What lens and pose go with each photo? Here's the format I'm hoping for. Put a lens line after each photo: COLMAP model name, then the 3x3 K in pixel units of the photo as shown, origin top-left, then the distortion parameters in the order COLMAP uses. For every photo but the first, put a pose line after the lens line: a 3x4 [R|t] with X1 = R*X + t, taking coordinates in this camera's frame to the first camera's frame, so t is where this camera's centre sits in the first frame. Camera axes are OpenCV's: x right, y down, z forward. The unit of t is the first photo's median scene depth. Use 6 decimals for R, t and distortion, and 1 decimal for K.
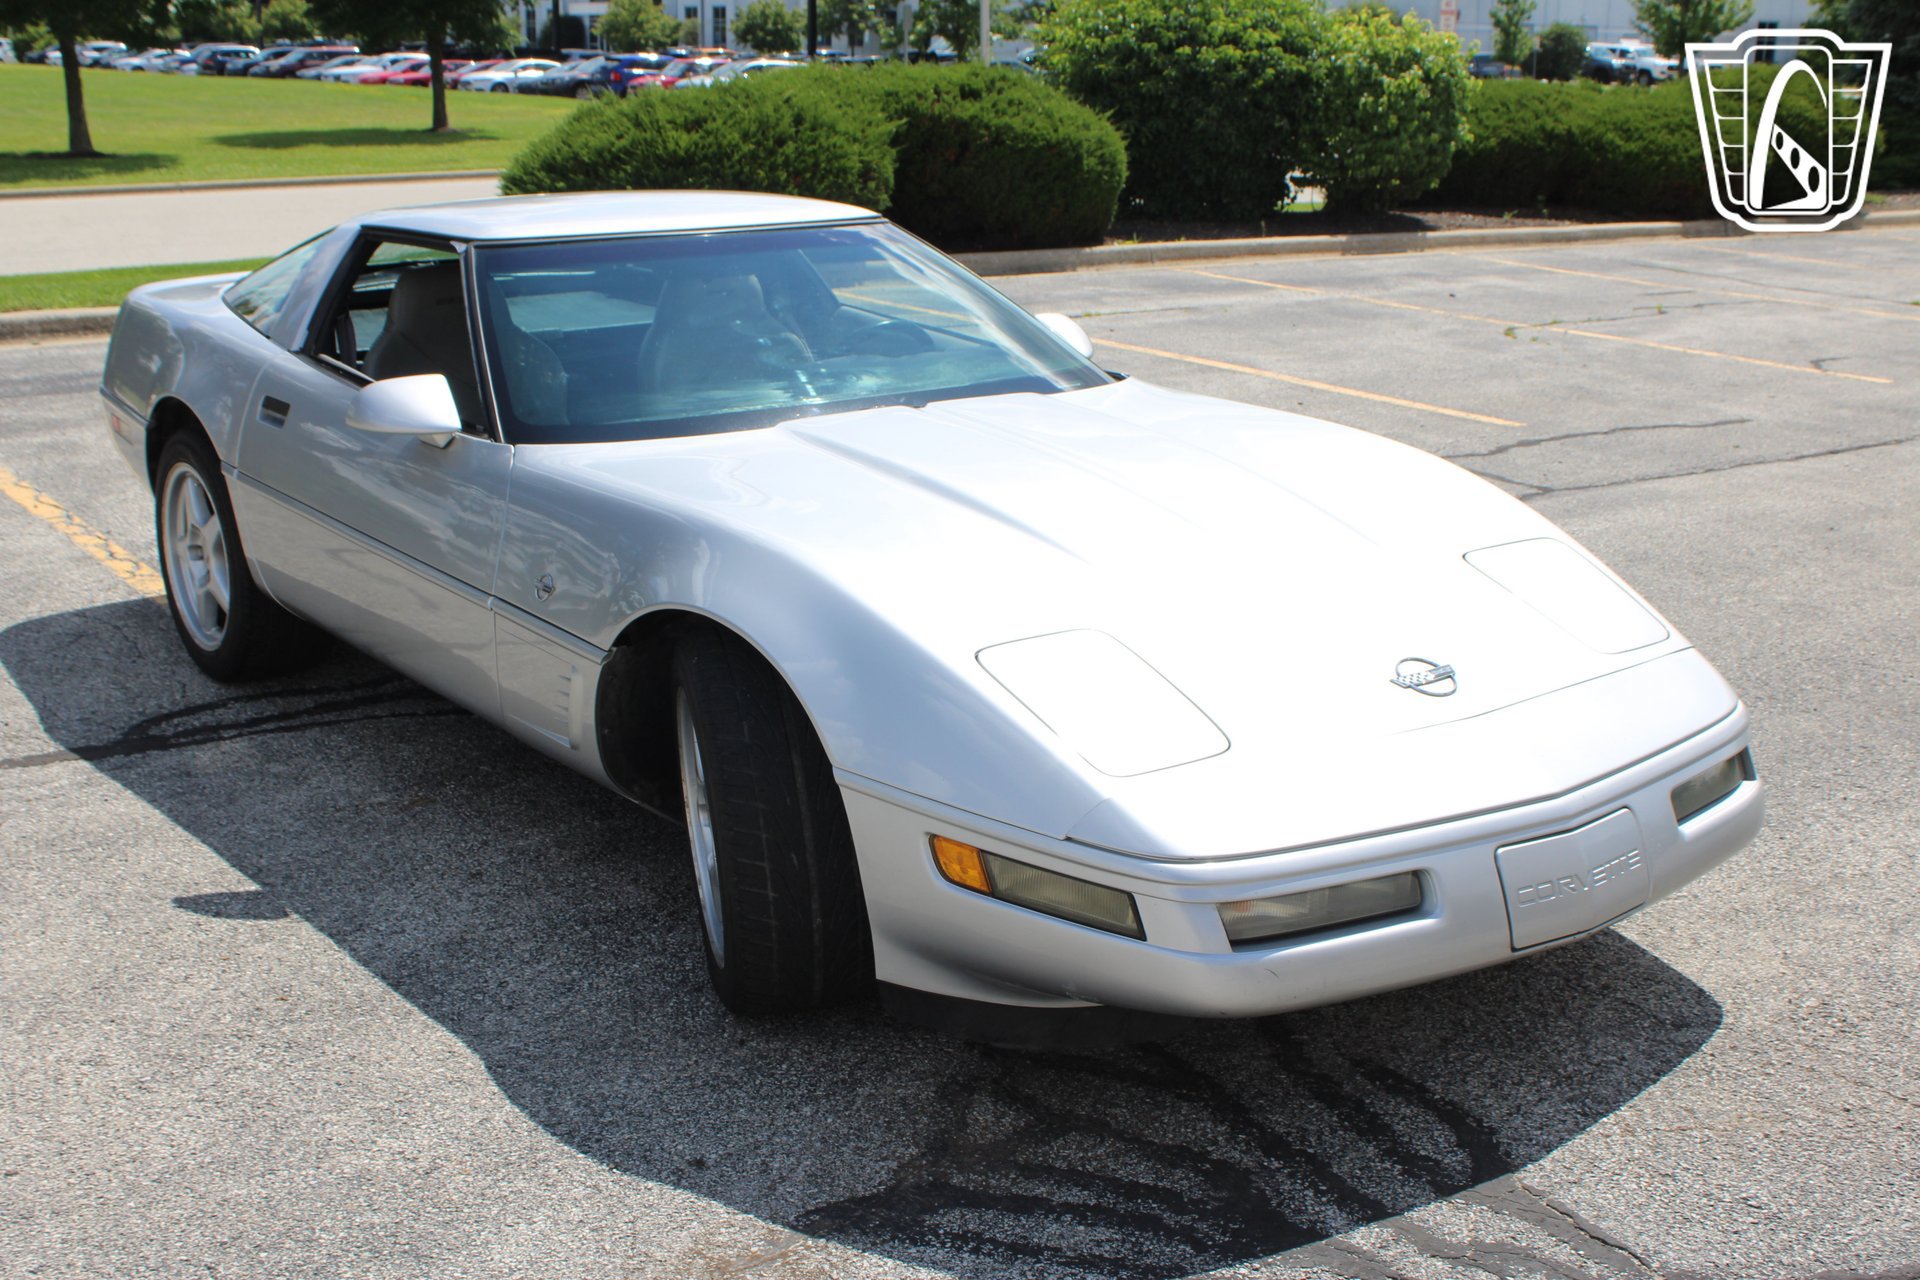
lens RADIAL K [[2266.7, 0, 939.8], [0, 2266.7, 651.7], [0, 0, 1]] dist [-0.052087, 0.000000]
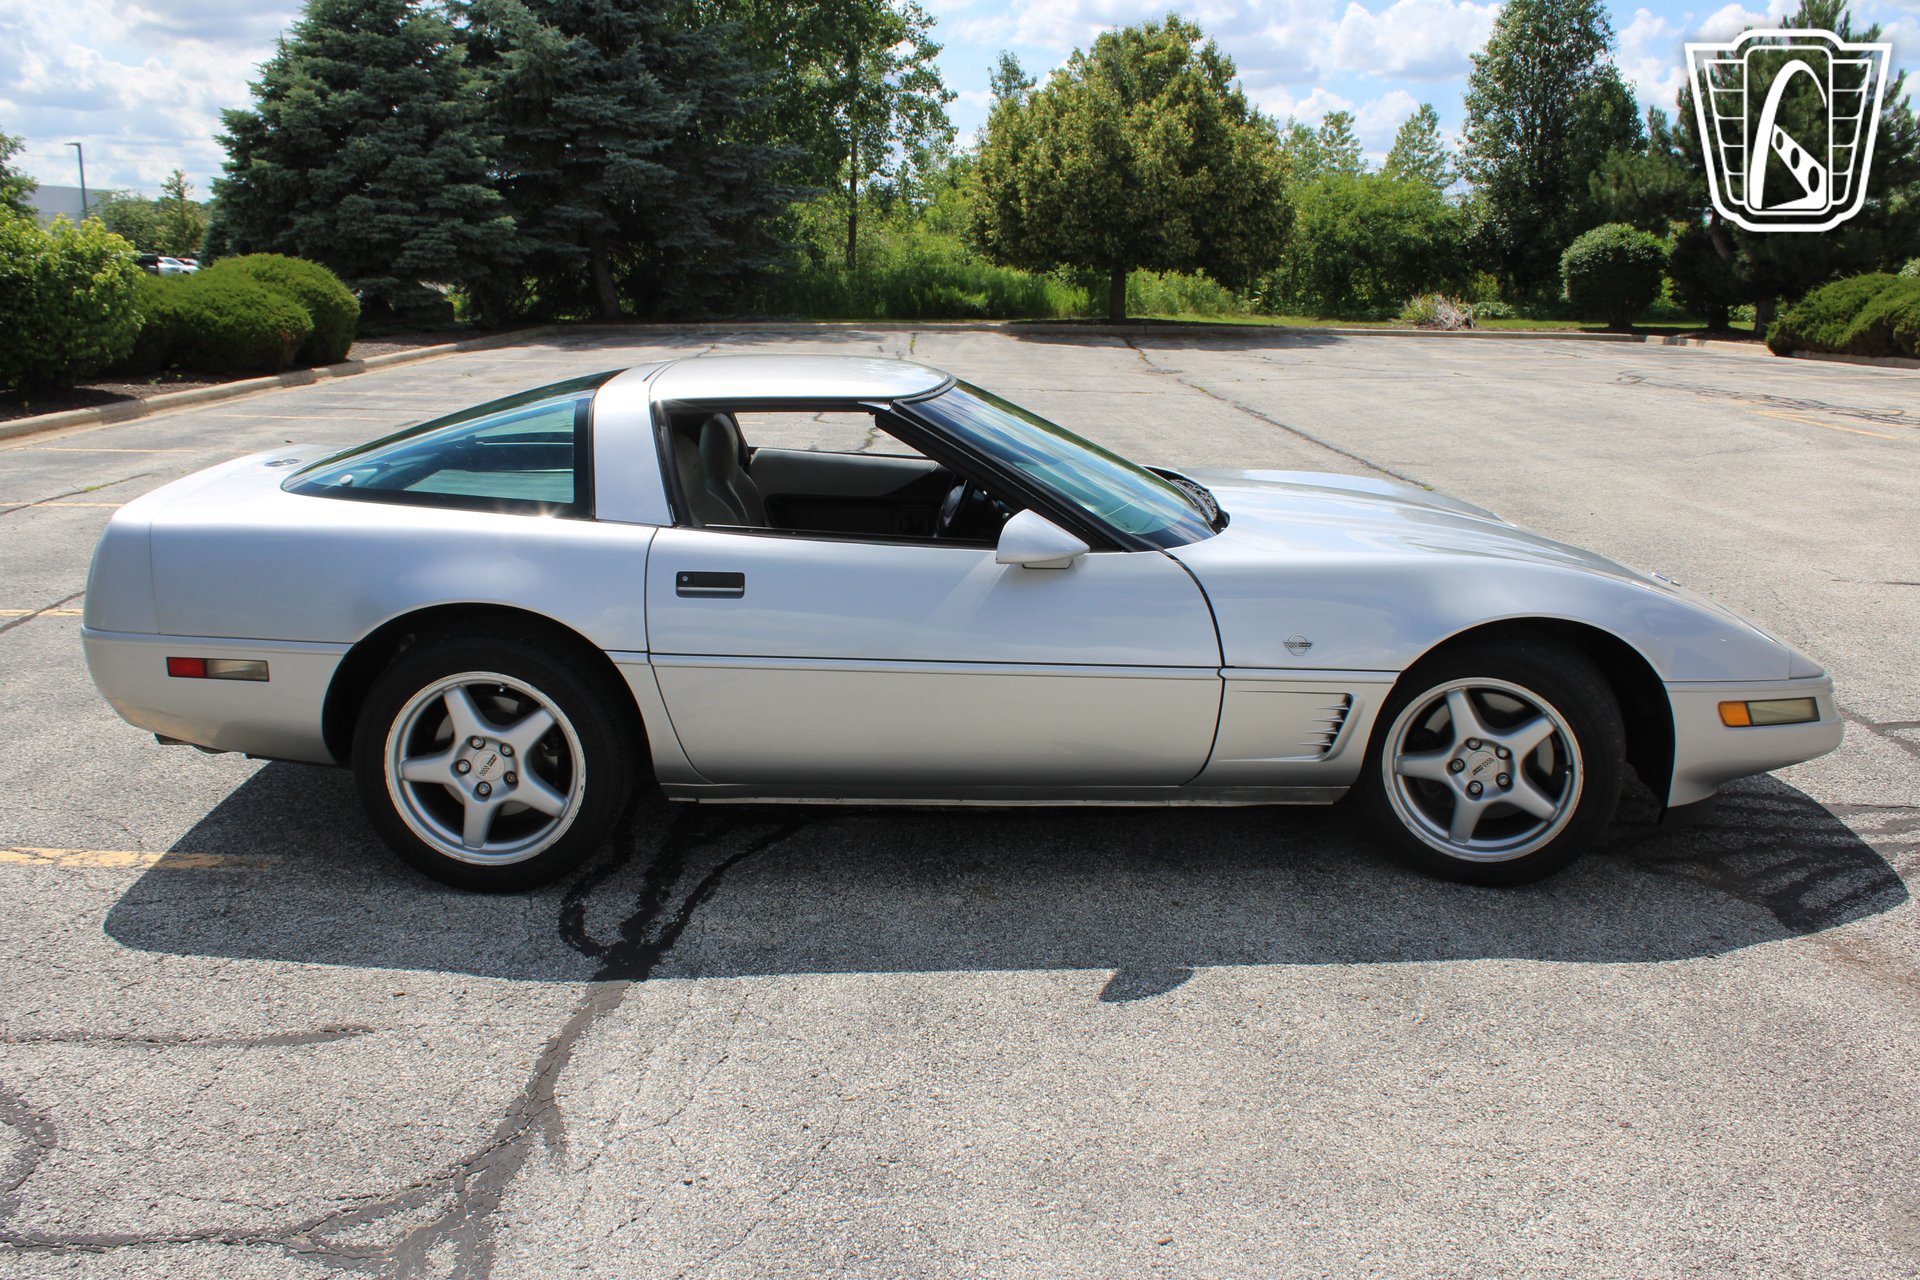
lens RADIAL K [[1718.2, 0, 967.5], [0, 1718.2, 642.1], [0, 0, 1]] dist [-0.134891, 0.111618]
pose [[0.570425, -0.191781, 0.798646, -1.086378], [0.214909, 0.973333, 0.080232, -0.152157], [-0.792735, 0.125870, 0.596429, 0.576612]]
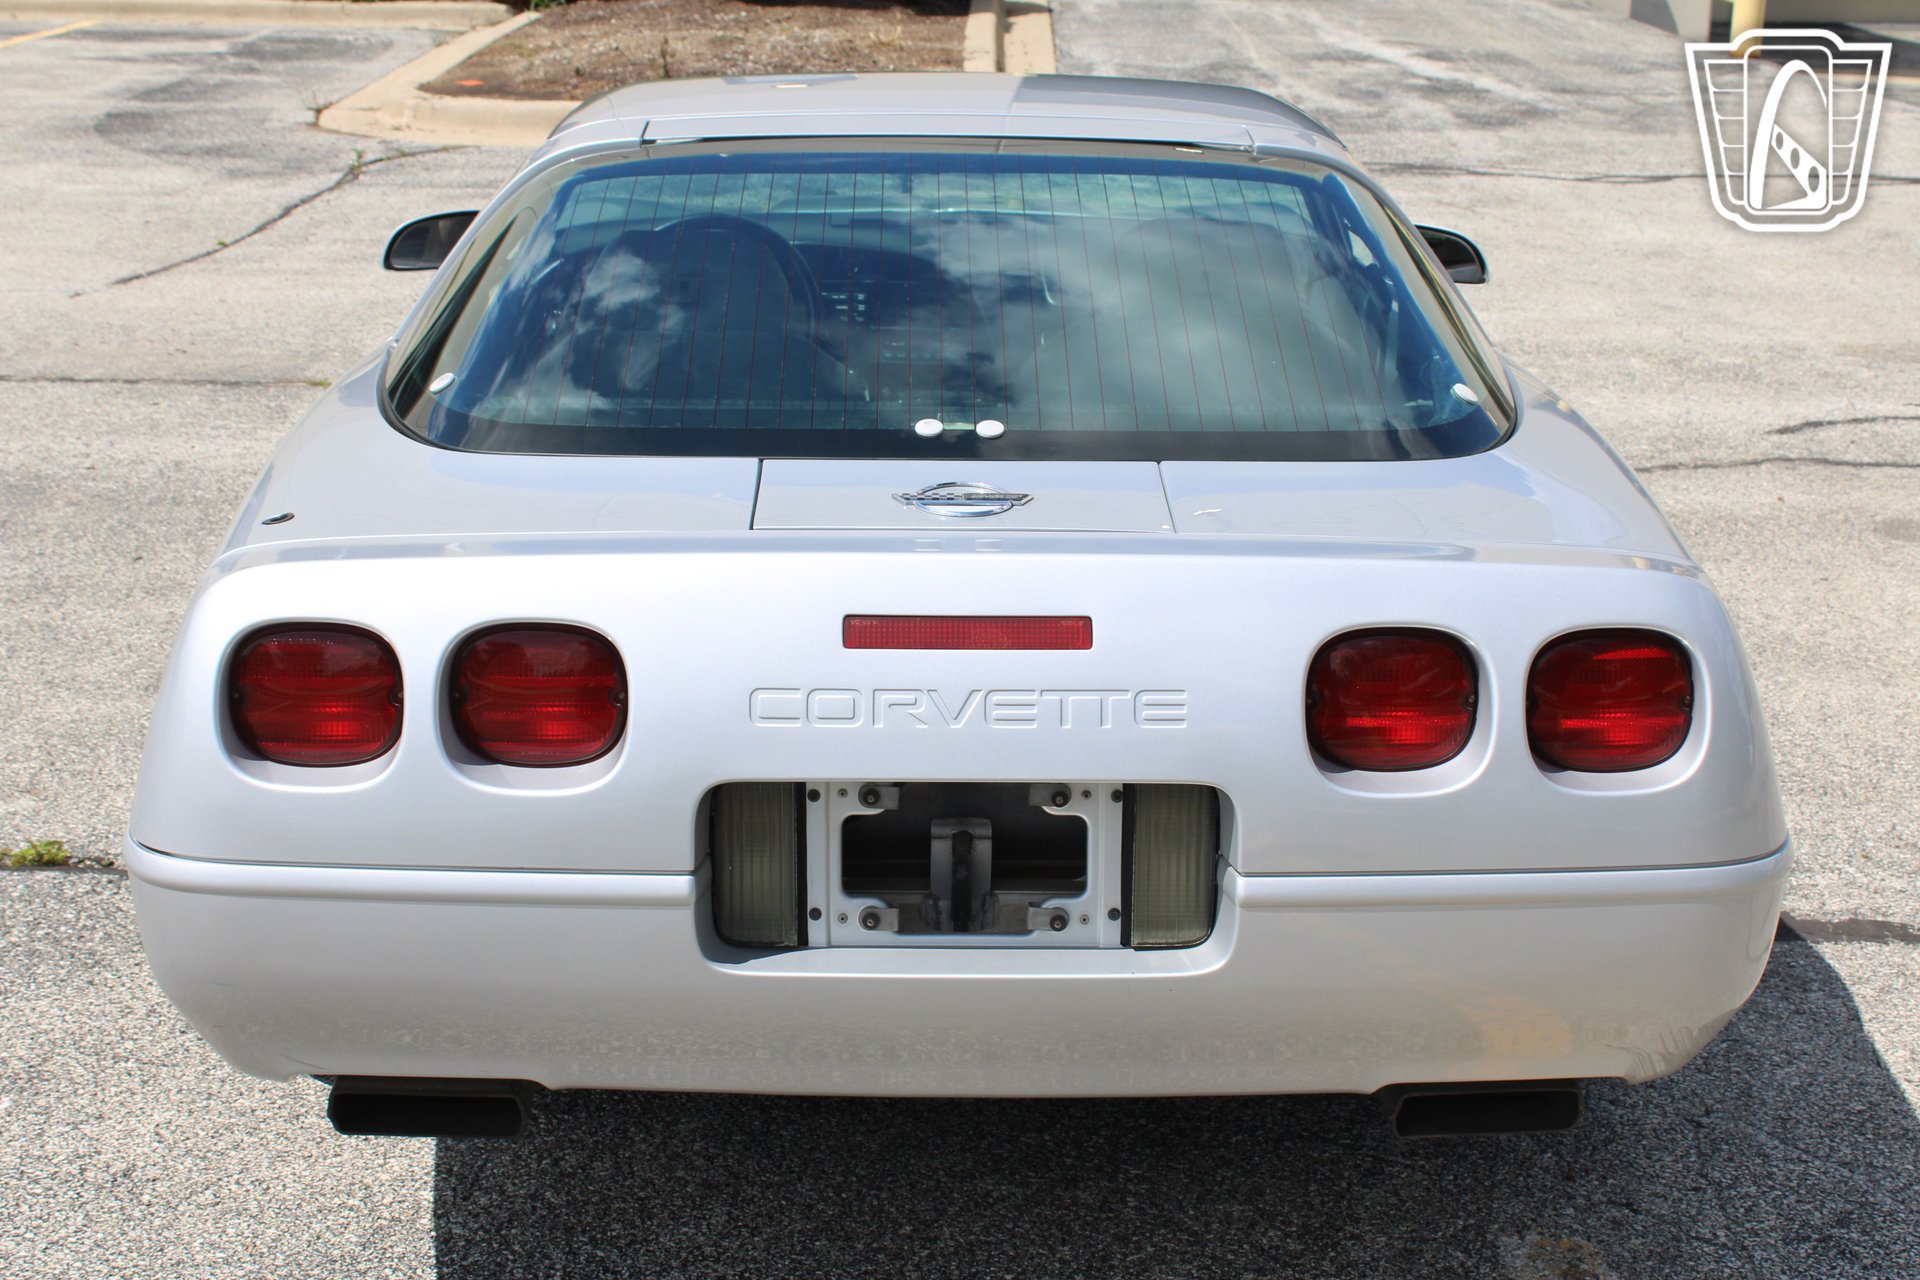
lens RADIAL K [[2692.5, 0, 971.2], [0, 2692.5, 642.1], [0, 0, 1]] dist [-0.022162, 0.000000]
pose [[-0.818197, -0.184703, 0.544461, -0.773458], [0.139202, 0.855175, 0.499298, -0.590345], [-0.557831, 0.484314, -0.673991, 2.113532]]
